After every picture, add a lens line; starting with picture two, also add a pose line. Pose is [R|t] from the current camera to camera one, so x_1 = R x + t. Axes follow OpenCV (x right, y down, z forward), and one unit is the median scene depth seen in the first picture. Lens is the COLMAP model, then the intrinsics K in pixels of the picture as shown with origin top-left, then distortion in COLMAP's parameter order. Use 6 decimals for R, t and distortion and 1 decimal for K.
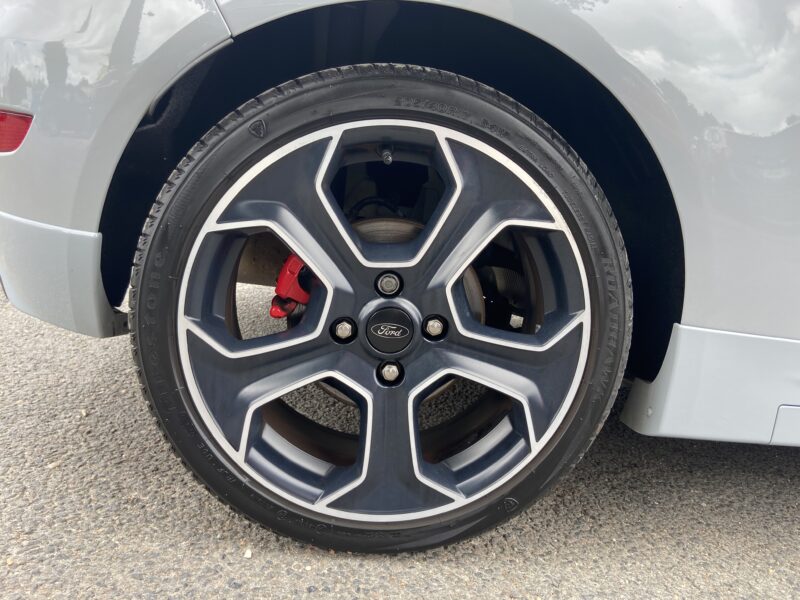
lens RADIAL K [[597.2, 0, 401.7], [0, 597.2, 306.1], [0, 0, 1]] dist [0.105616, -0.127611]
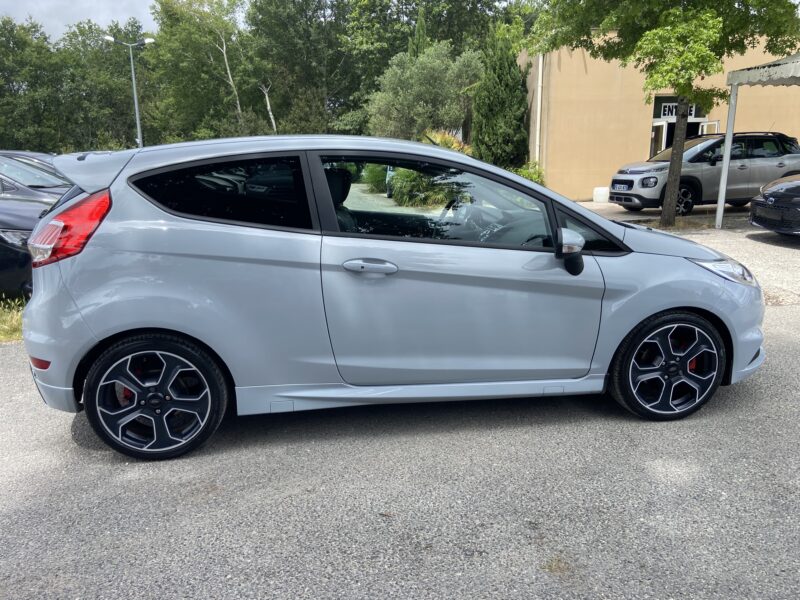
lens RADIAL K [[597.2, 0, 401.7], [0, 597.2, 306.1], [0, 0, 1]] dist [0.105616, -0.127611]
pose [[0.988538, -0.136817, 0.063829, 1.345077], [0.133077, 0.989313, 0.059577, -0.567858], [-0.071298, -0.050400, 0.996181, -2.875720]]
